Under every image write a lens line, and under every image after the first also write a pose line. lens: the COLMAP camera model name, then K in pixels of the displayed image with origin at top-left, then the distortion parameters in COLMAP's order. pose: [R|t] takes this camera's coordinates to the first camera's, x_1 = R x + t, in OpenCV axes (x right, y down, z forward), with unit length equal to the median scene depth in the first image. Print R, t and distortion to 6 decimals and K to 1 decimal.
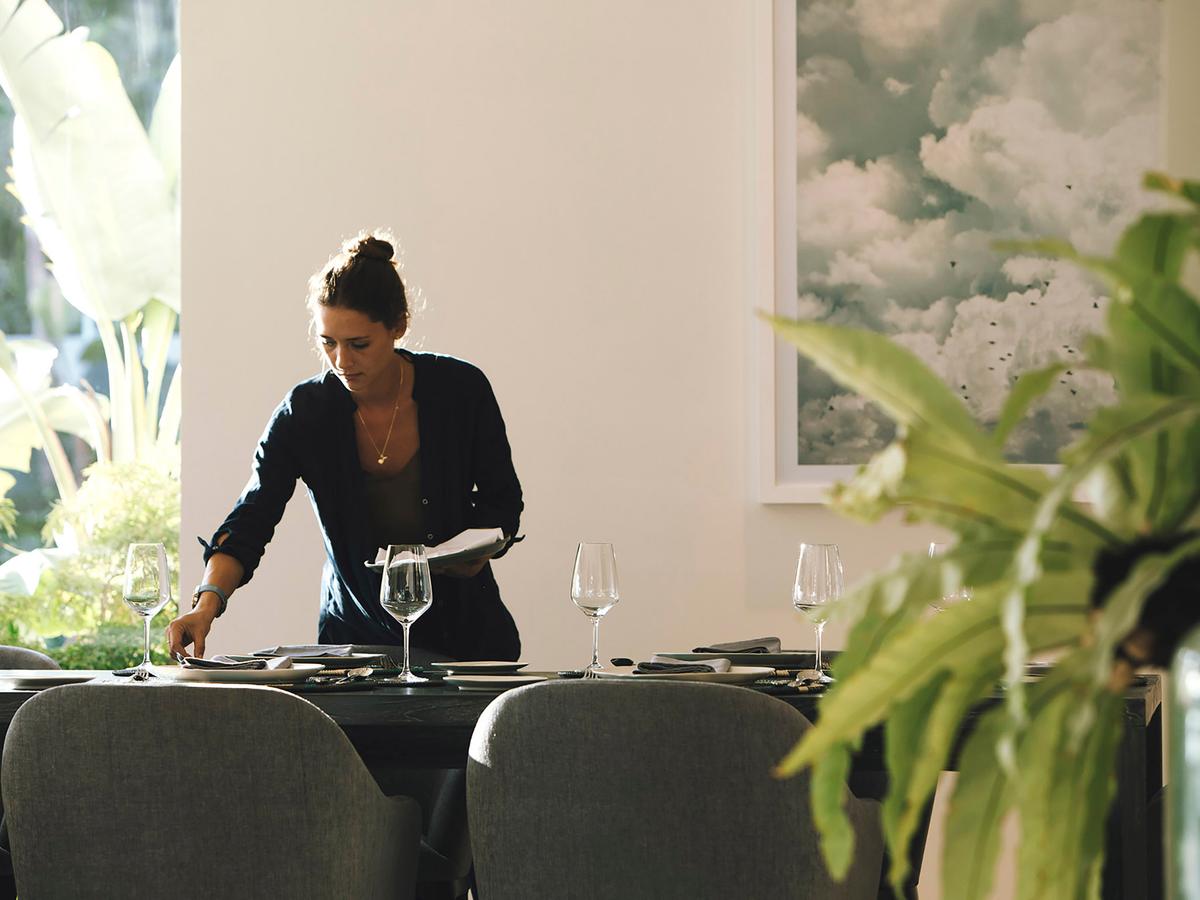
lens RADIAL K [[6191.7, 0, 600.0], [0, 6191.7, 450.0], [0, 0, 1]] dist [0.675625, 23.030038]
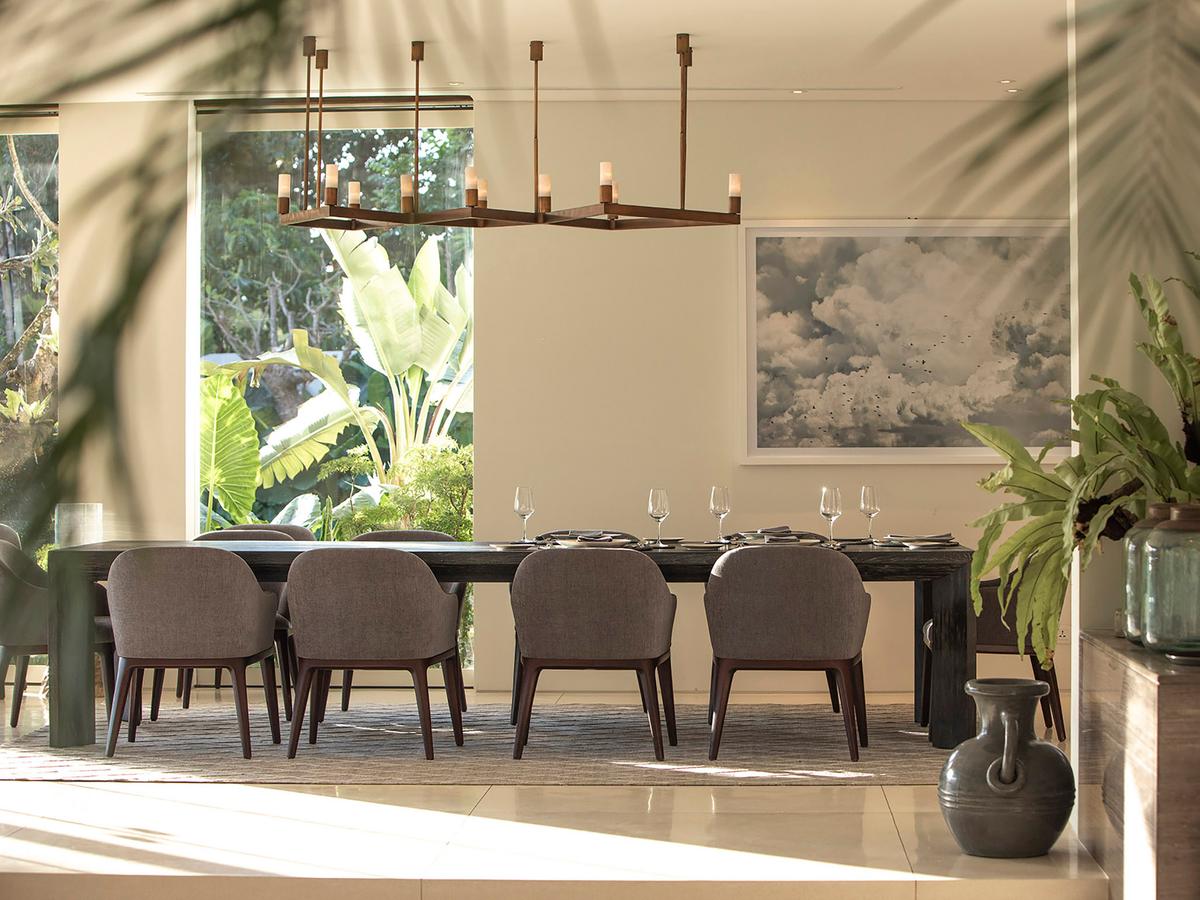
lens RADIAL K [[6191.7, 0, 600.0], [0, 6191.7, 450.0], [0, 0, 1]] dist [0.675625, 23.030038]
pose [[0.978616, -0.004699, 0.205643, -0.486873], [-0.000755, 0.999650, 0.026438, -0.056181], [-0.205695, -0.026028, 0.978270, -1.186413]]
